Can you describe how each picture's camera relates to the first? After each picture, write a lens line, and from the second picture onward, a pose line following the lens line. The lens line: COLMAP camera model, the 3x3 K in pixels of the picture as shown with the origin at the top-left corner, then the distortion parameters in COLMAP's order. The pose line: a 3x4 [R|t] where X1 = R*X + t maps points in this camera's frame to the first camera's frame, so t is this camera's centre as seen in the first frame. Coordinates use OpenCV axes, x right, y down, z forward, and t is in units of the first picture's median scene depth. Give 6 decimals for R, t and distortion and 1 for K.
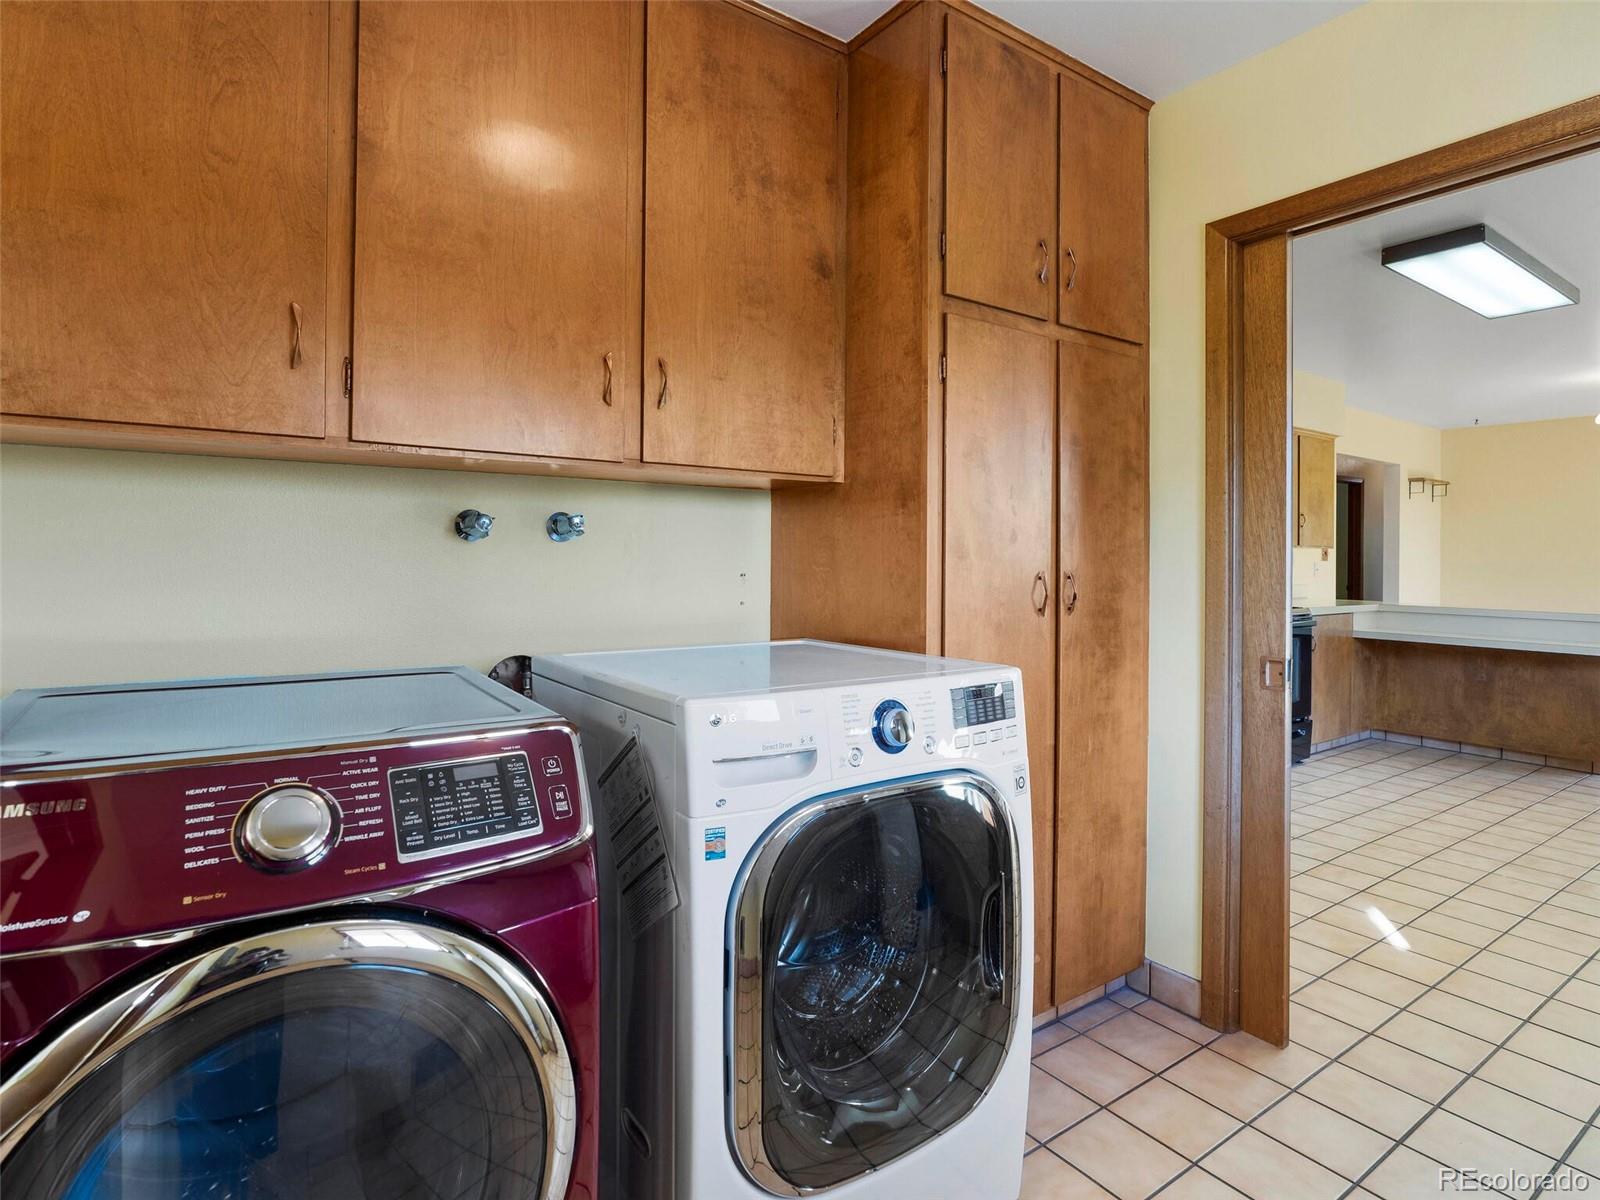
lens RADIAL K [[828.4, 0, 795.7], [0, 828.4, 556.4], [0, 0, 1]] dist [-0.009772, 0.004391]
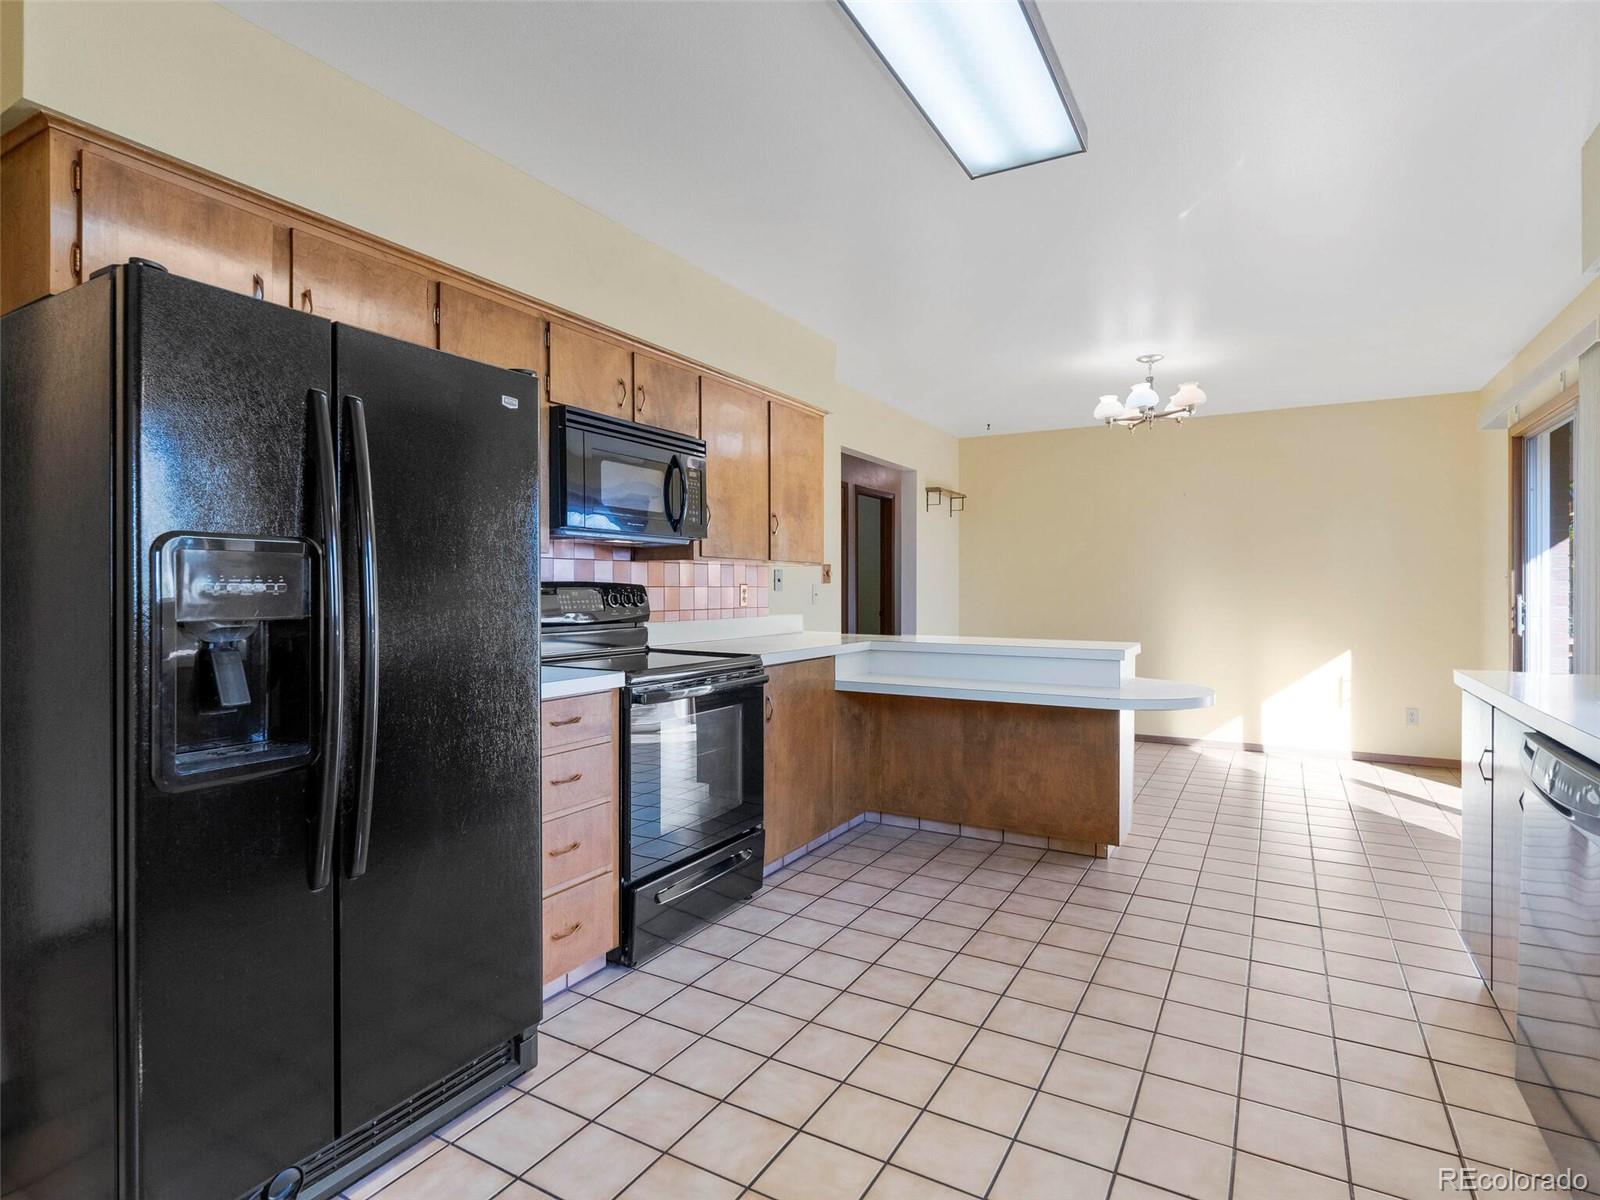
lens RADIAL K [[828.4, 0, 799.8], [0, 828.4, 594.7], [0, 0, 1]] dist [-0.009772, 0.004391]
pose [[0.902680, -0.015337, 0.430040, 0.347695], [0.009799, 0.999838, 0.015088, 0.005680], [-0.430202, -0.009406, 0.902684, 0.378775]]
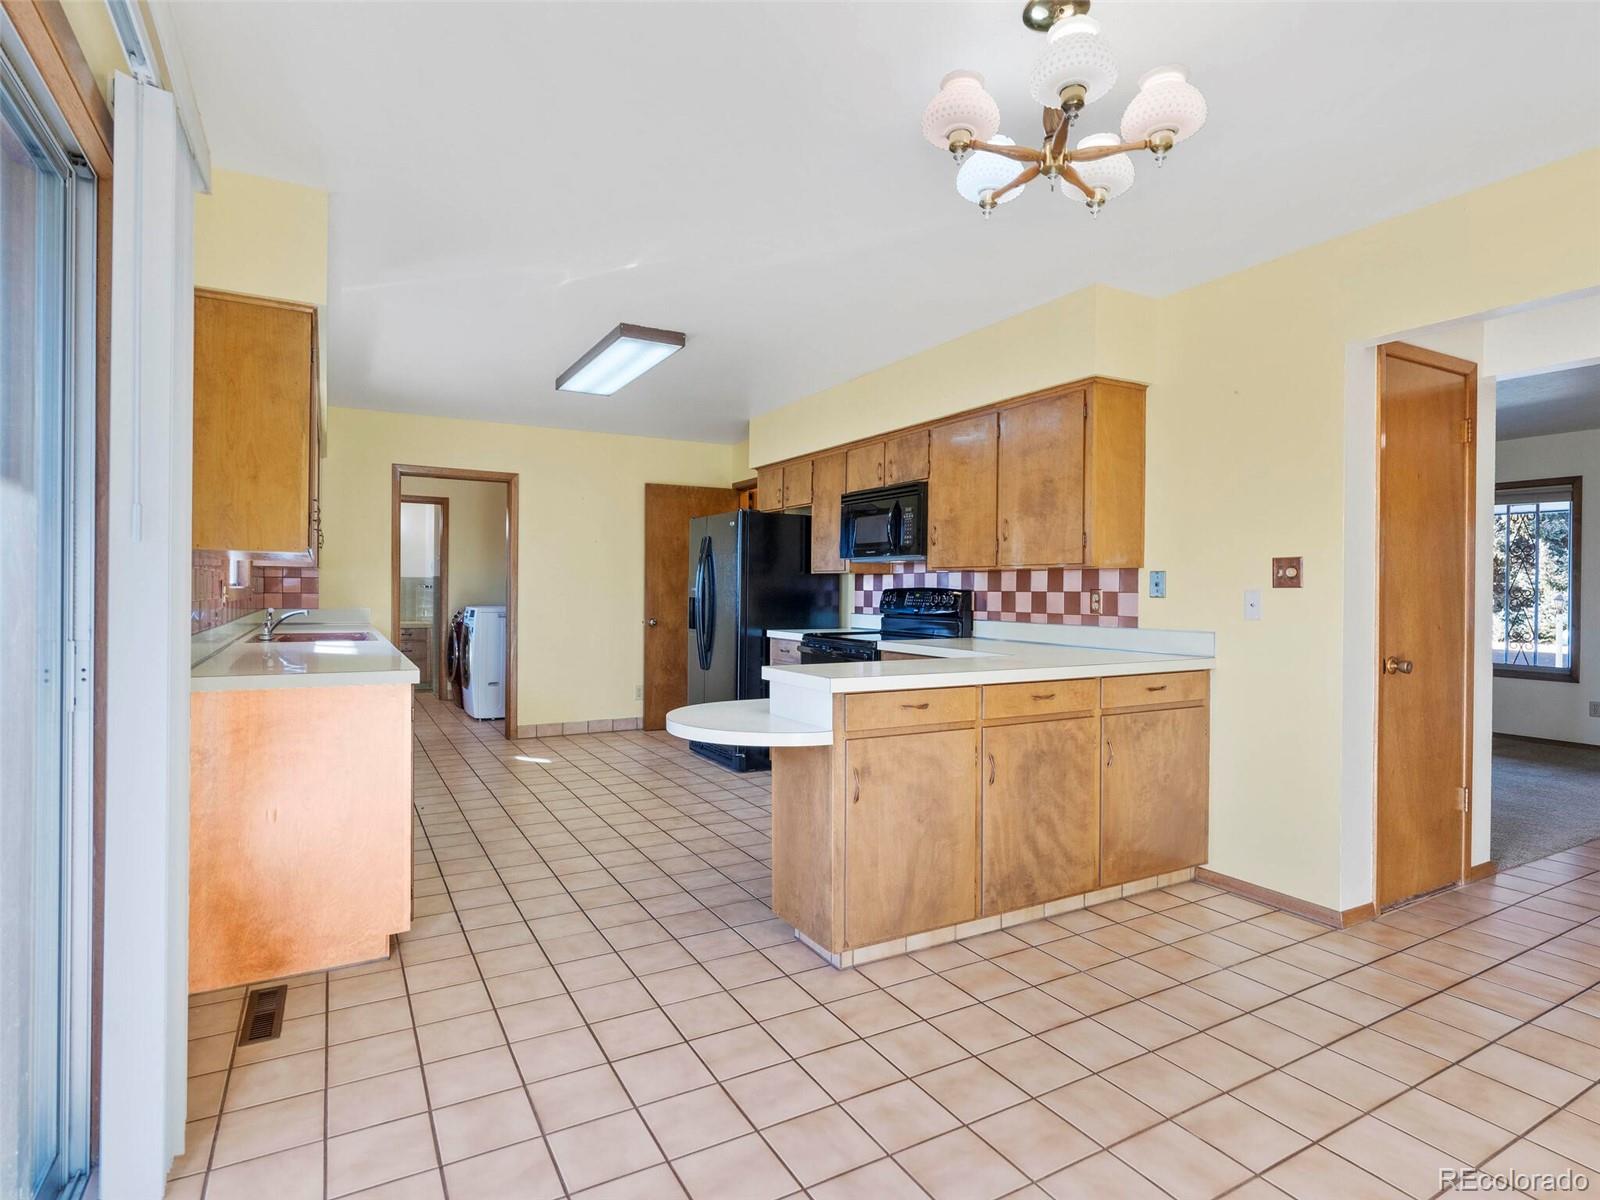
lens RADIAL K [[828.4, 0, 800.8], [0, 828.4, 594.6], [0, 0, 1]] dist [-0.009772, 0.004391]
pose [[-0.080766, -0.005232, -0.996719, 1.392879], [-0.000041, 0.999986, -0.005245, 0.016625], [0.996733, -0.000383, -0.080765, 0.924927]]
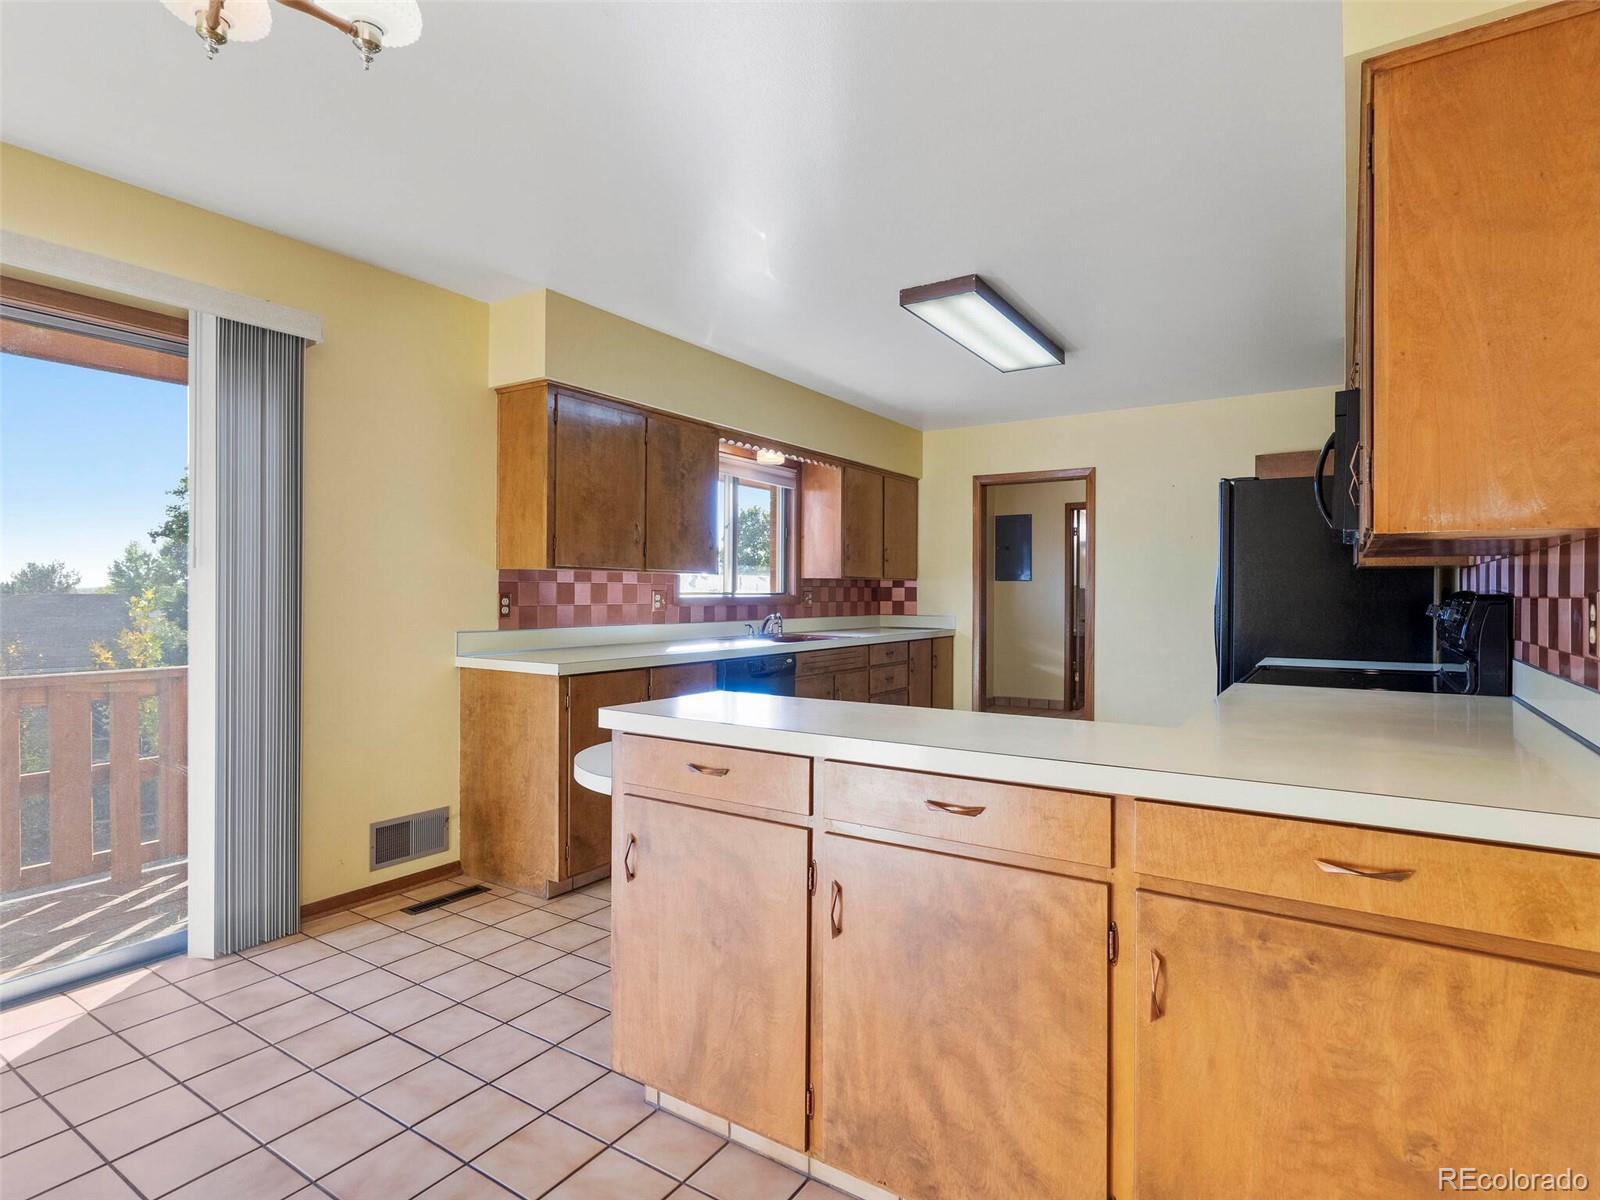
lens RADIAL K [[836.9, 0, 807.1], [0, 836.9, 597.3], [0, 0, 1]] dist [-0.003372, -0.000686]
pose [[-0.919537, -0.011281, -0.392842, 0.986903], [-0.008833, 0.999929, -0.008038, 0.014757], [0.392904, -0.003921, -0.919571, 1.277046]]
